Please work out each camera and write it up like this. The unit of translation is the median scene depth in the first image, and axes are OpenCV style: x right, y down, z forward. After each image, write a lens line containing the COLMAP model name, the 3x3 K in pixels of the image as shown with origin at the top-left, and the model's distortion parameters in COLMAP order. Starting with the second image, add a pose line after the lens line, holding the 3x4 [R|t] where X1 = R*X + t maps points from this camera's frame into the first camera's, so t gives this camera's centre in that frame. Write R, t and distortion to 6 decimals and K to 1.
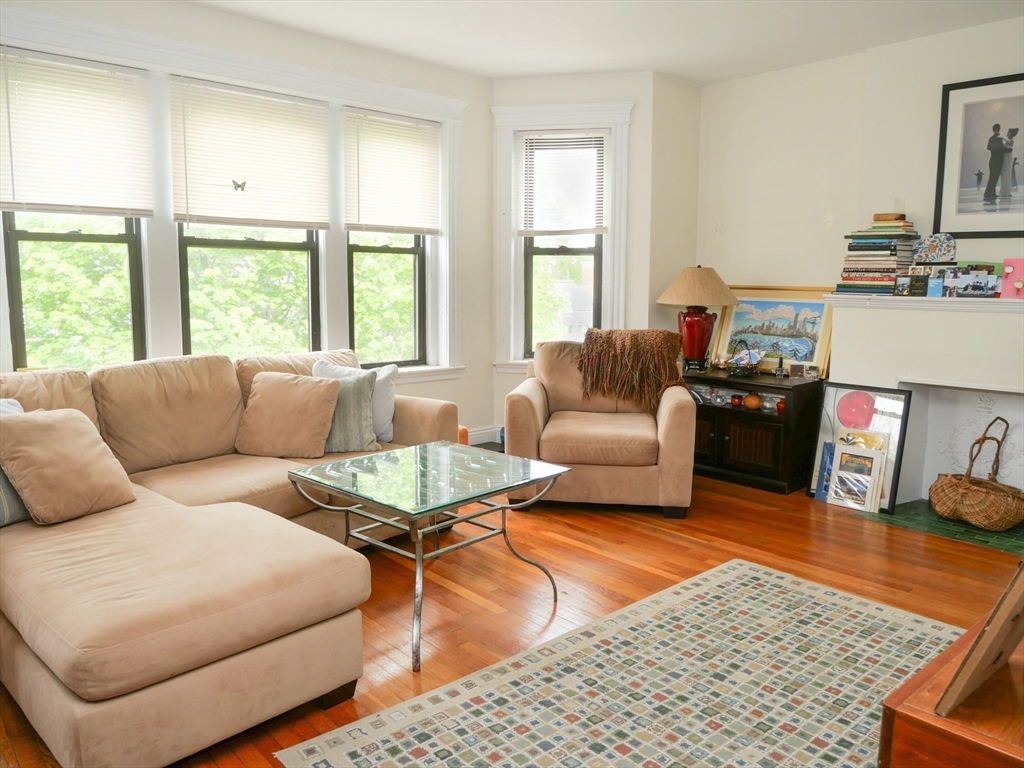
lens RADIAL K [[761.7, 0, 512.0], [0, 761.7, 384.0], [0, 0, 1]] dist [-0.069639, 0.036454]
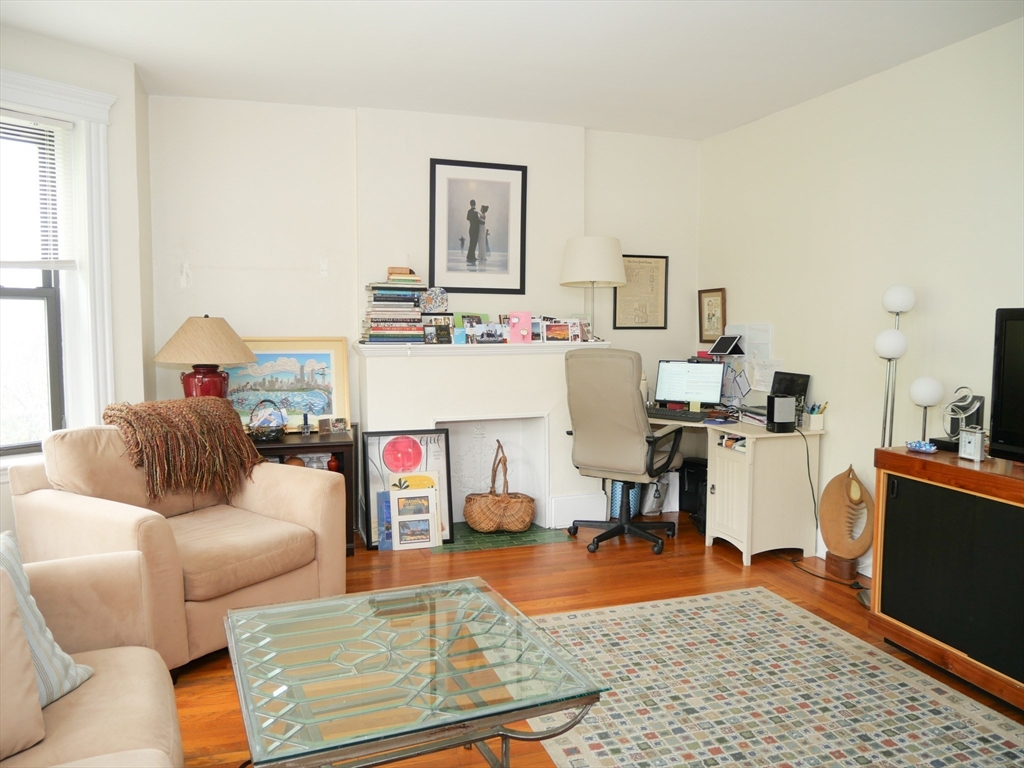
lens RADIAL K [[761.7, 0, 512.0], [0, 761.7, 384.0], [0, 0, 1]] dist [-0.069639, 0.036454]
pose [[0.388763, -0.081609, 0.917716, -0.467599], [0.123792, 0.991664, 0.035745, -0.086323], [-0.912984, 0.099709, 0.395625, 0.466715]]
